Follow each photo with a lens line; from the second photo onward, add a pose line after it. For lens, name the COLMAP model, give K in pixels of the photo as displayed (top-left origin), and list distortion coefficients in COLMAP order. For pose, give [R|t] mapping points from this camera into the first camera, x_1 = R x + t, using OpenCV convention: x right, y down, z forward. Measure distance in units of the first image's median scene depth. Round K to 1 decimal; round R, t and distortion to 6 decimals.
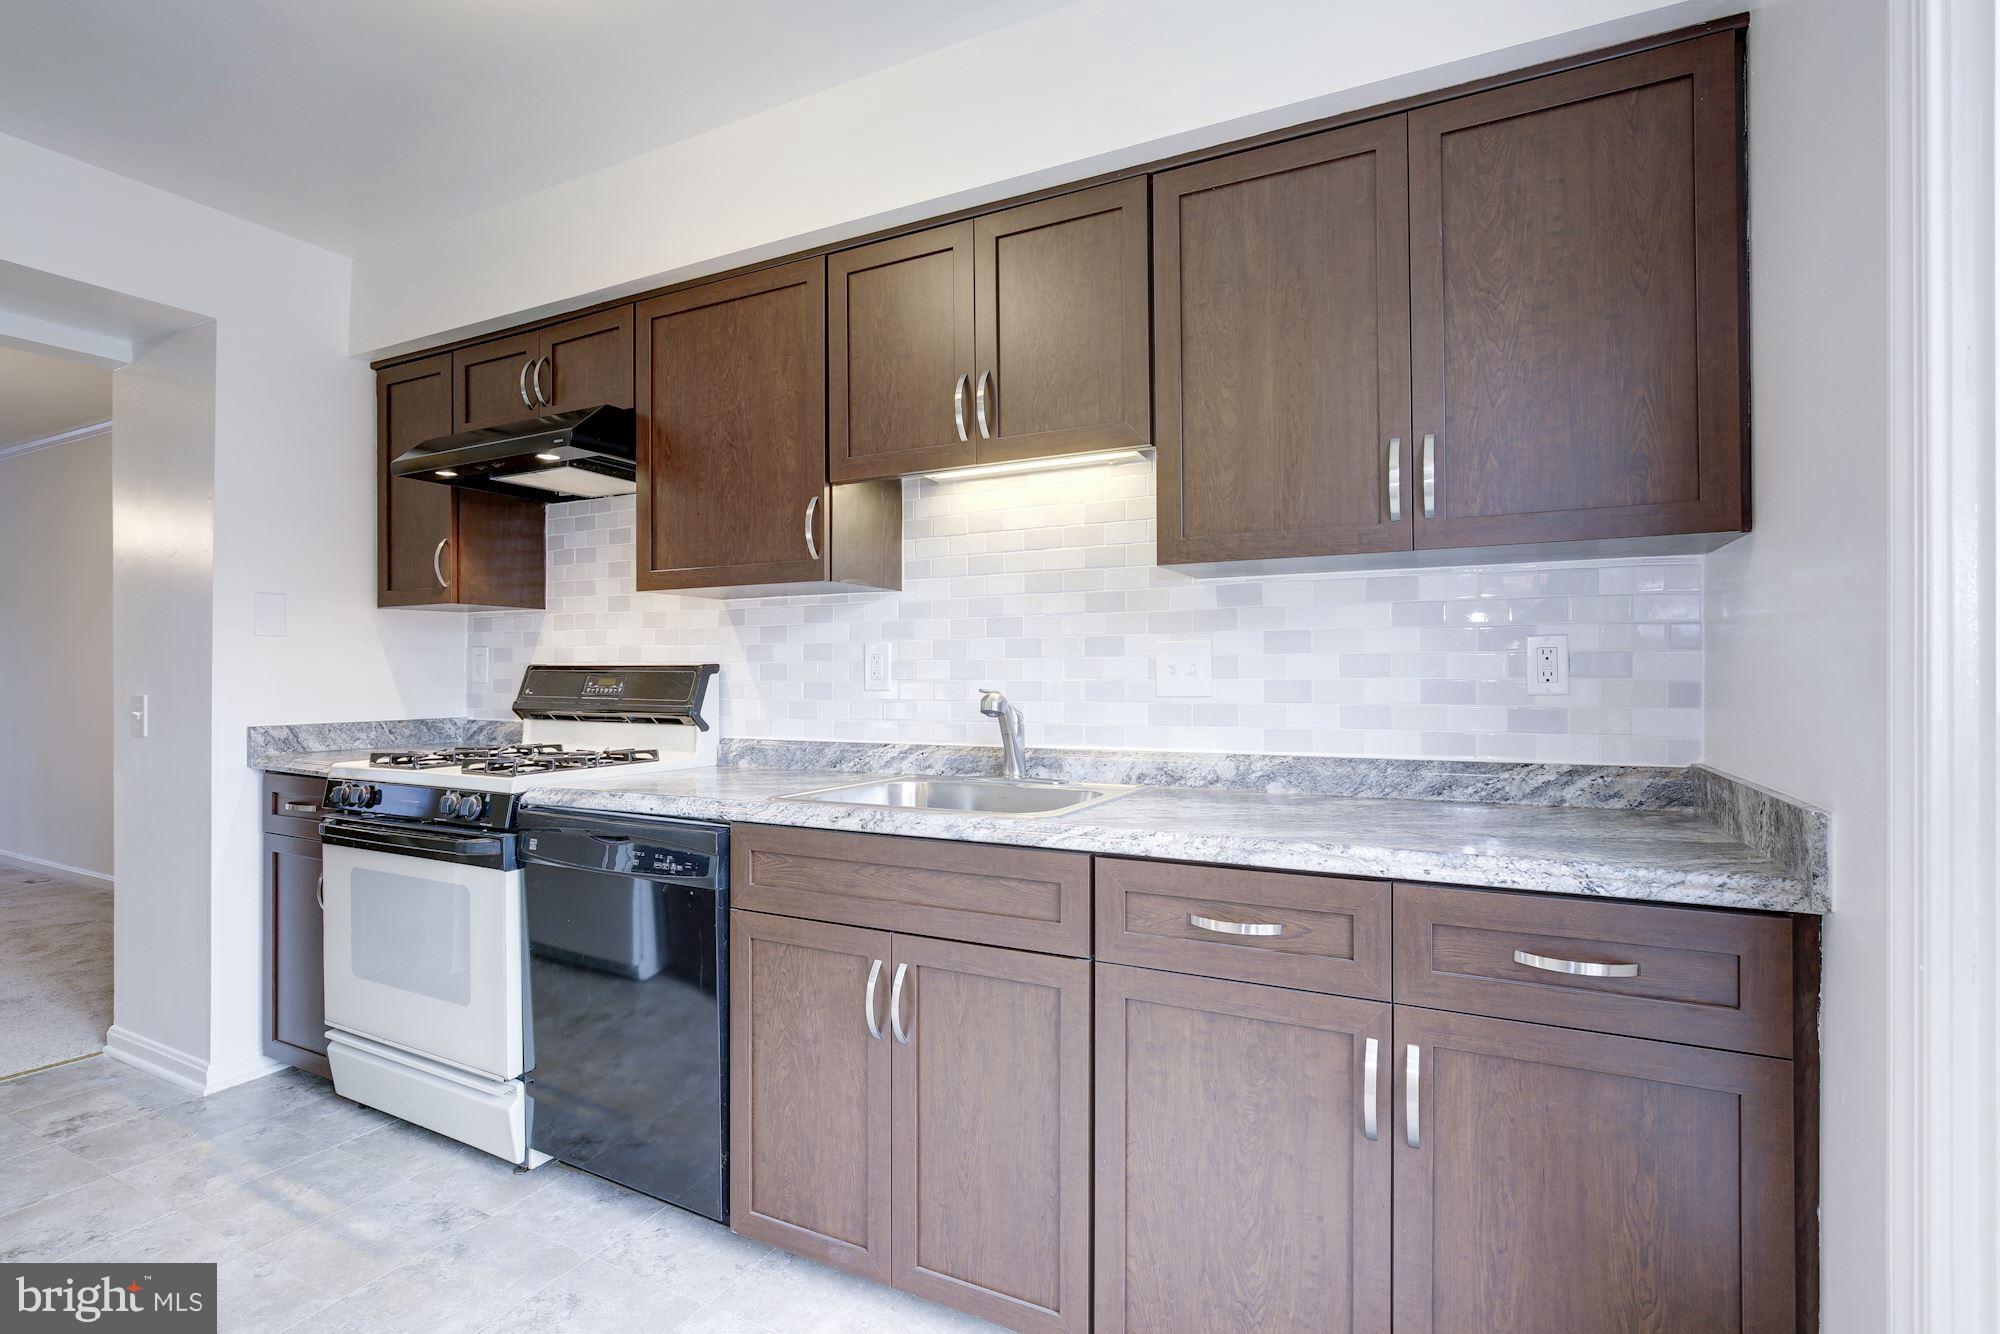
lens RADIAL K [[914.5, 0, 1004.2], [0, 914.5, 669.8], [0, 0, 1]] dist [0.000268, 0.000086]
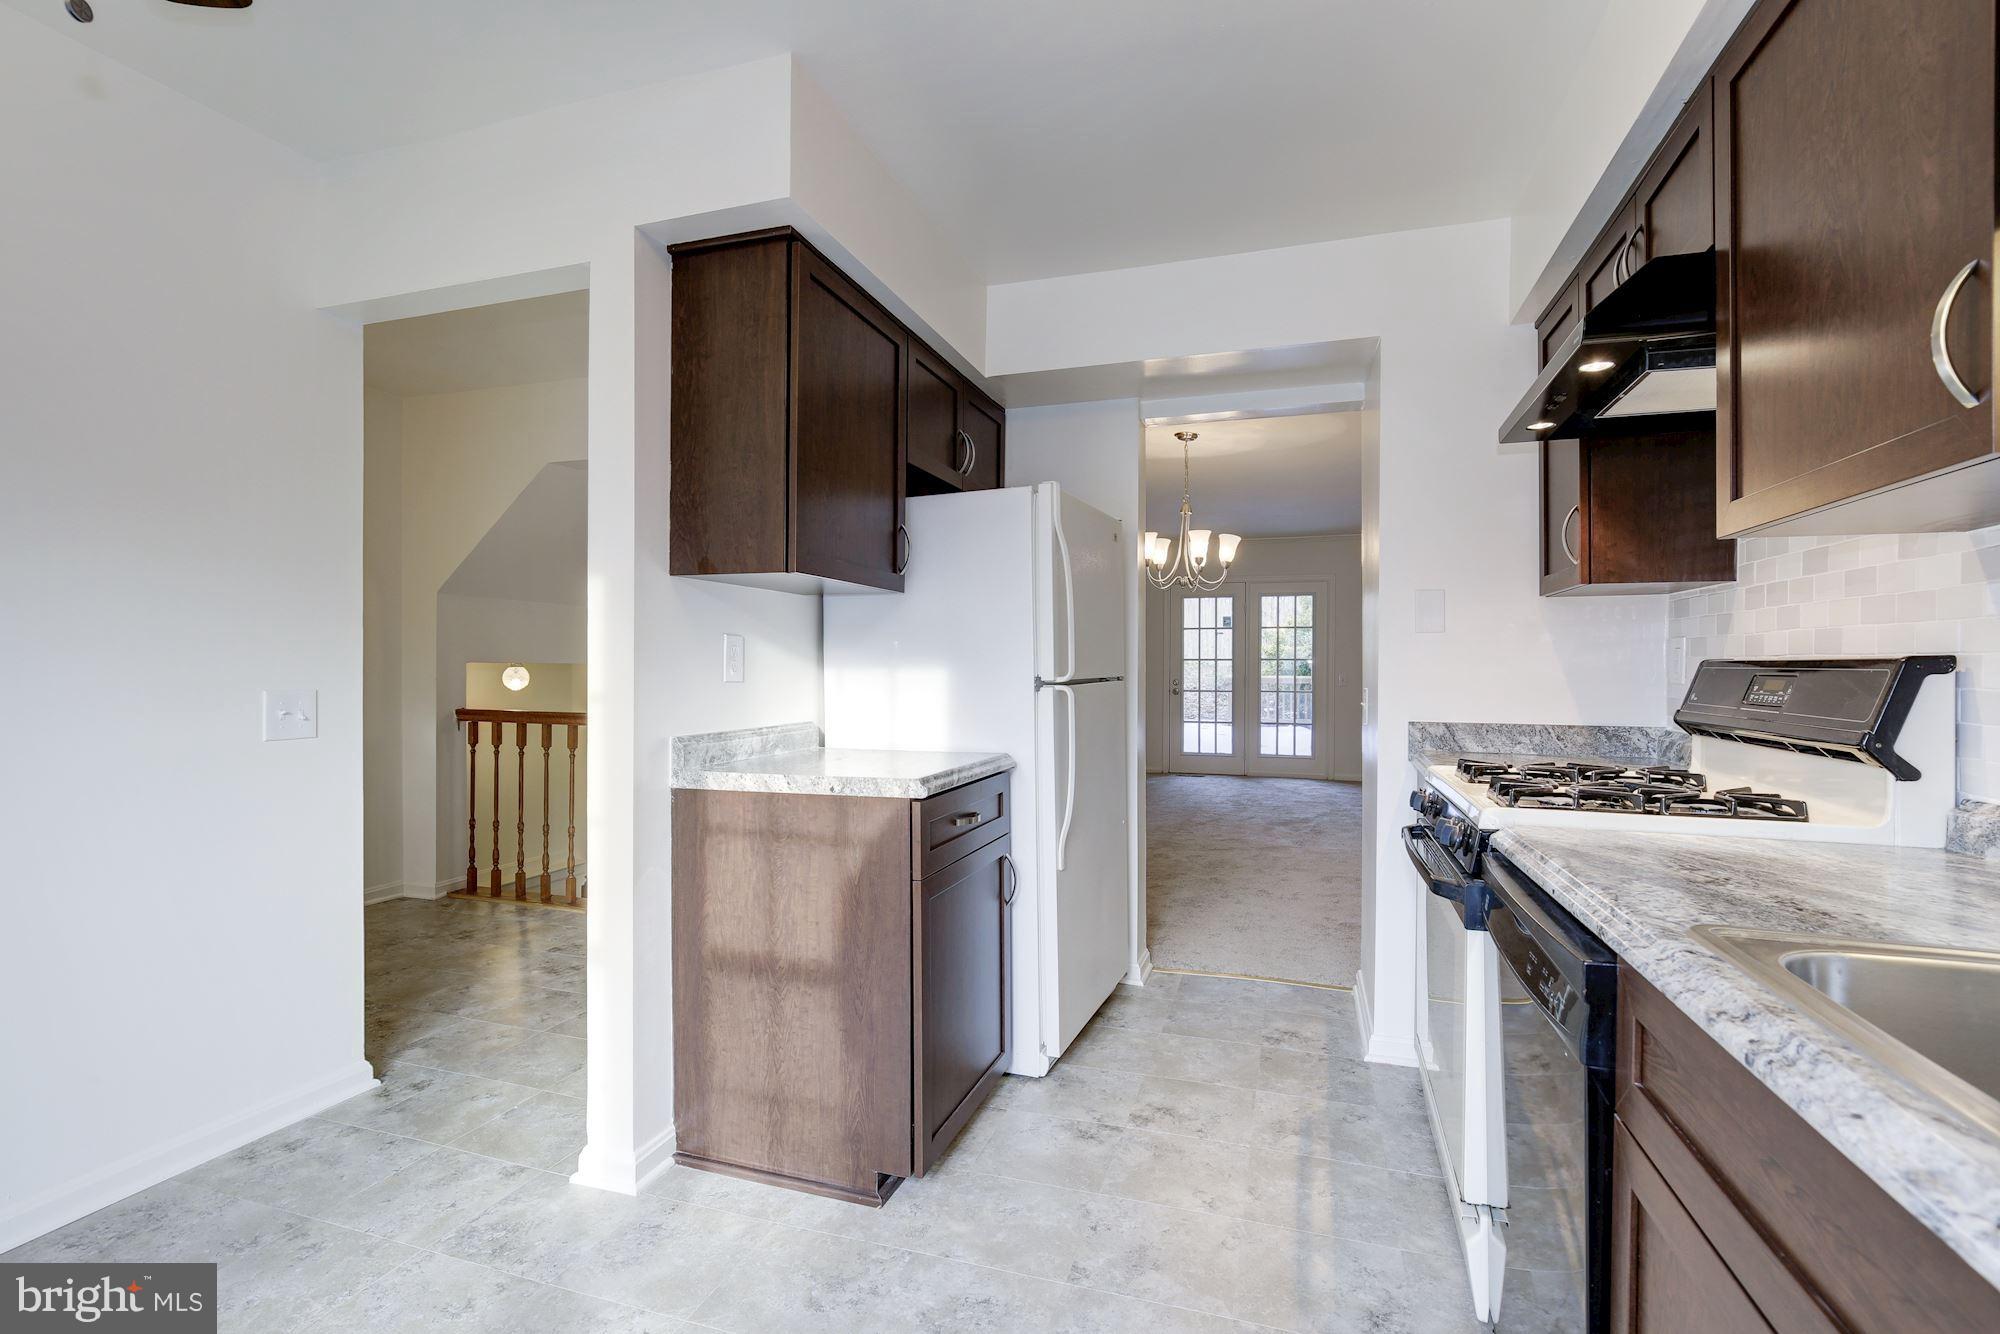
lens RADIAL K [[914.5, 0, 1001.6], [0, 914.5, 665.1], [0, 0, 1]] dist [0.000268, 0.000086]
pose [[0.155645, -0.002001, -0.987811, 0.120841], [0.000831, 0.999998, -0.001895, -0.000300], [0.987813, -0.000526, 0.155646, 0.383292]]
